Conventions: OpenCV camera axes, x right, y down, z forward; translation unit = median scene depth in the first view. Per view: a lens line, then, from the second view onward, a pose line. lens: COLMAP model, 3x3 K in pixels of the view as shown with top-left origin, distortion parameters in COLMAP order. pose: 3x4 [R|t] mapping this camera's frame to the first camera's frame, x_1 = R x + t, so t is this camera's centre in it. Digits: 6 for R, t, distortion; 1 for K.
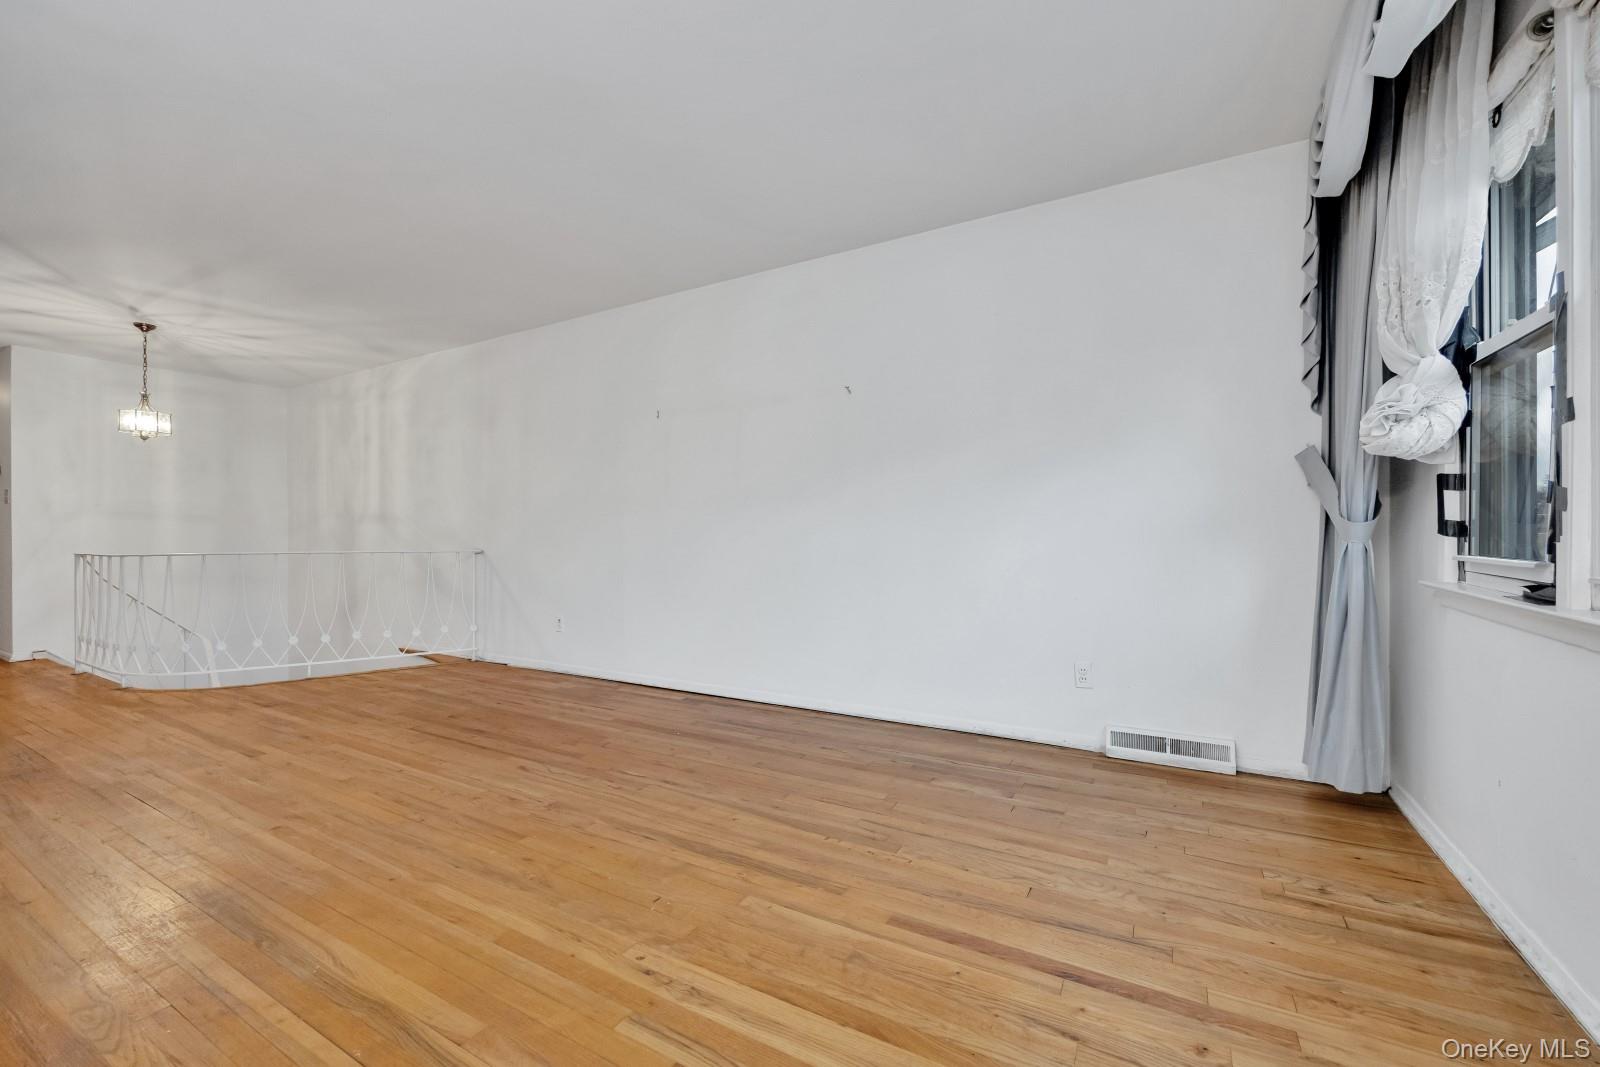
lens RADIAL K [[642.6, 0, 809.1], [0, 642.6, 539.1], [0, 0, 1]] dist [-0.003841, 0.000286]
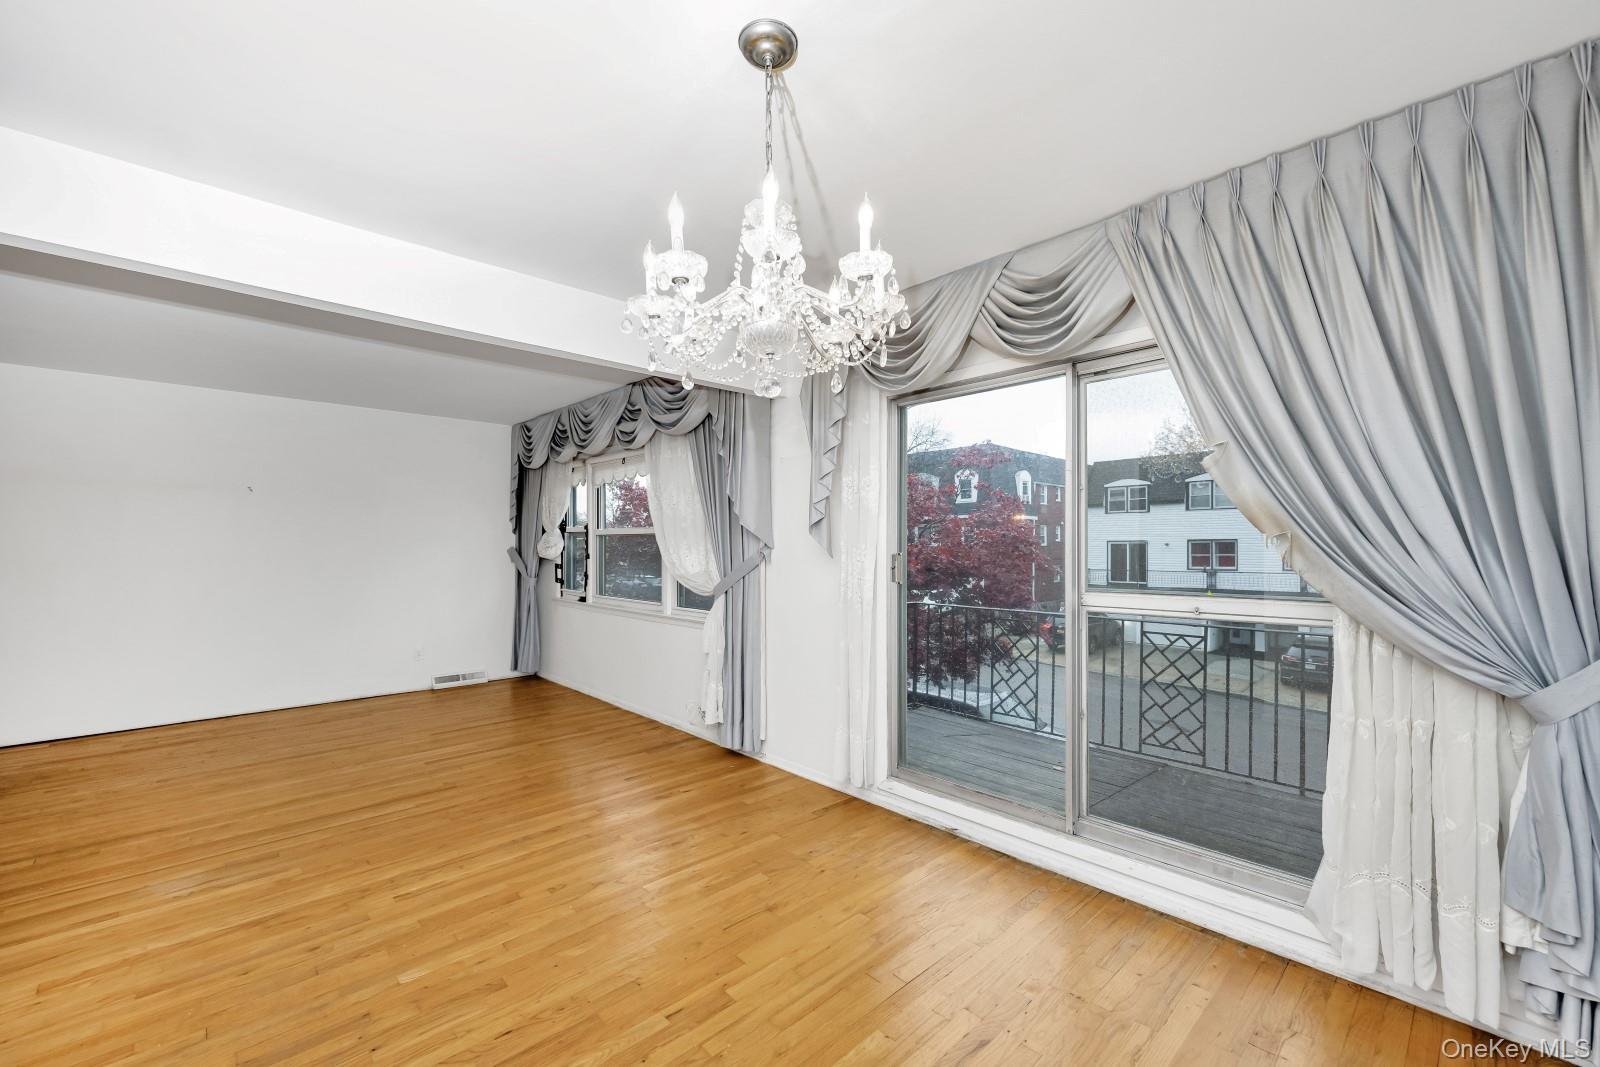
lens RADIAL K [[642.6, 0, 791.0], [0, 642.6, 541.5], [0, 0, 1]] dist [-0.003841, 0.000286]
pose [[0.304394, 0.016812, 0.952398, -1.288268], [0.005863, 0.999792, -0.019523, -0.106747], [-0.952528, 0.011527, 0.304232, -0.822907]]
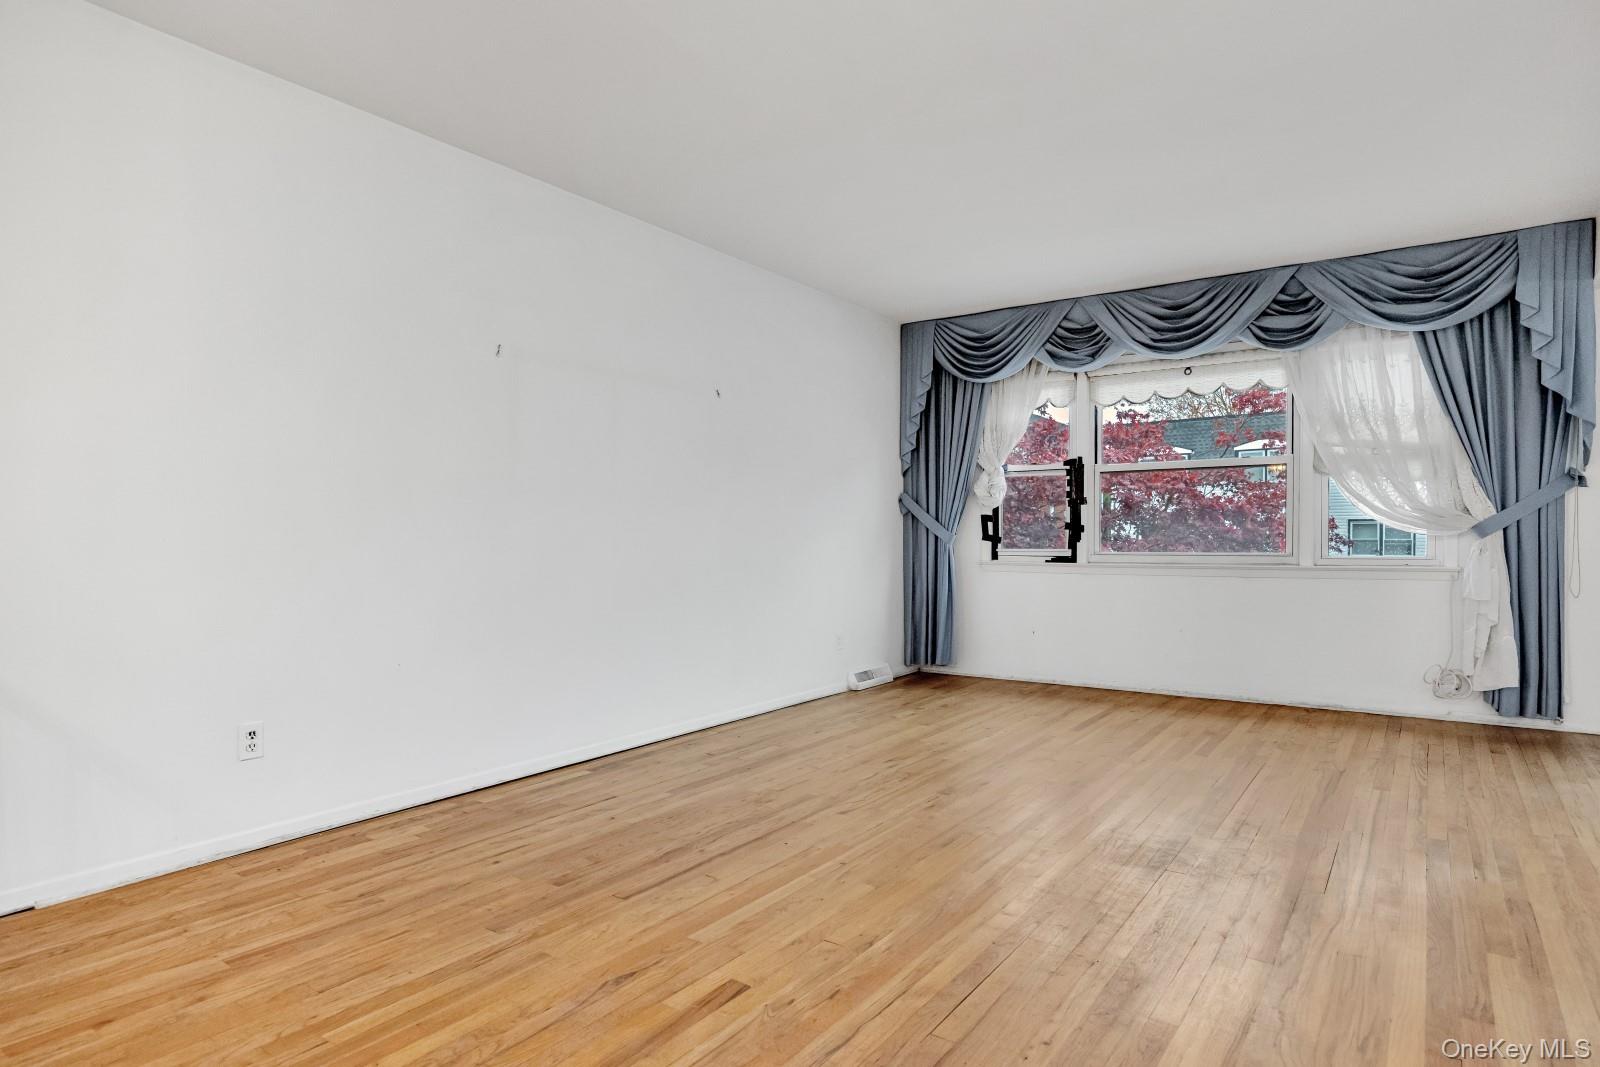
lens RADIAL K [[872.0, 0, 800.5], [0, 872.0, 543.8], [0, 0, 1]] dist [-0.000316, -0.000365]
pose [[0.115968, 0.000060, 0.993253, -1.715787], [0.016743, 0.999858, -0.002015, 0.000958], [-0.993112, 0.016864, 0.115951, 0.980664]]
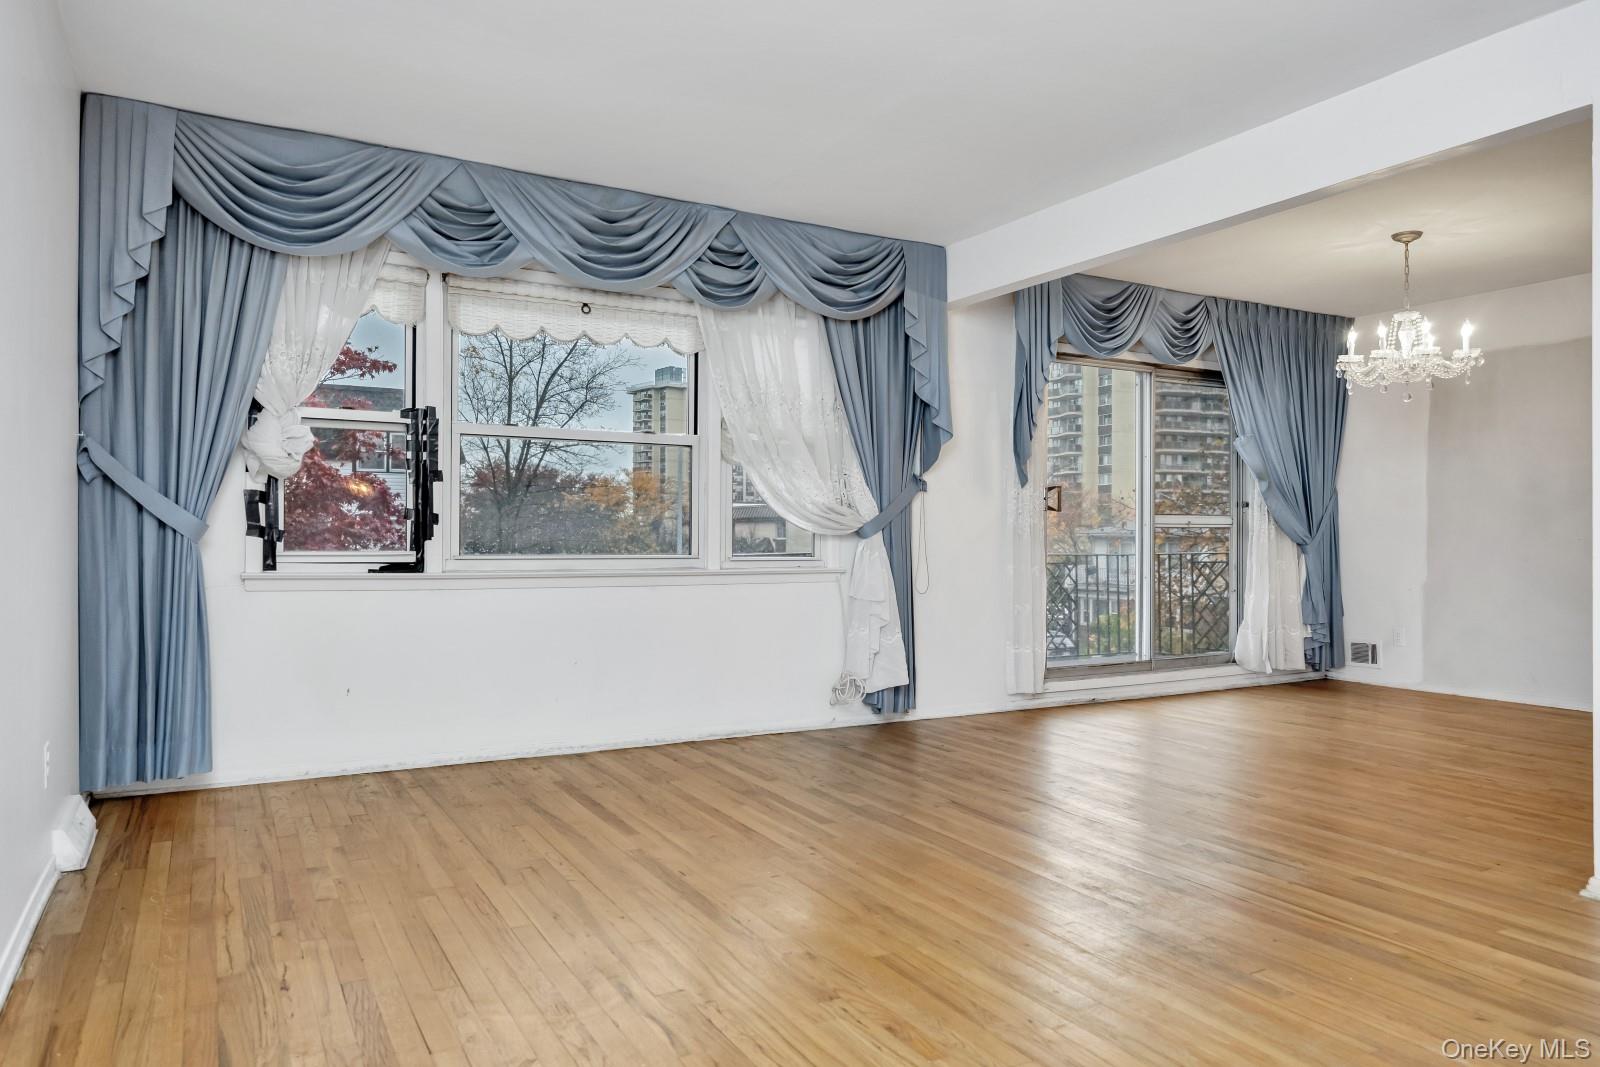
lens RADIAL K [[1071.4, 0, 792.3], [0, 1071.4, 503.6], [0, 0, 1]] dist [-0.007367, -0.001932]
pose [[-0.848747, 0.016694, 0.528536, -0.824859], [0.005342, 0.999721, -0.023000, -0.011744], [-0.528773, -0.016698, -0.848599, 1.705127]]
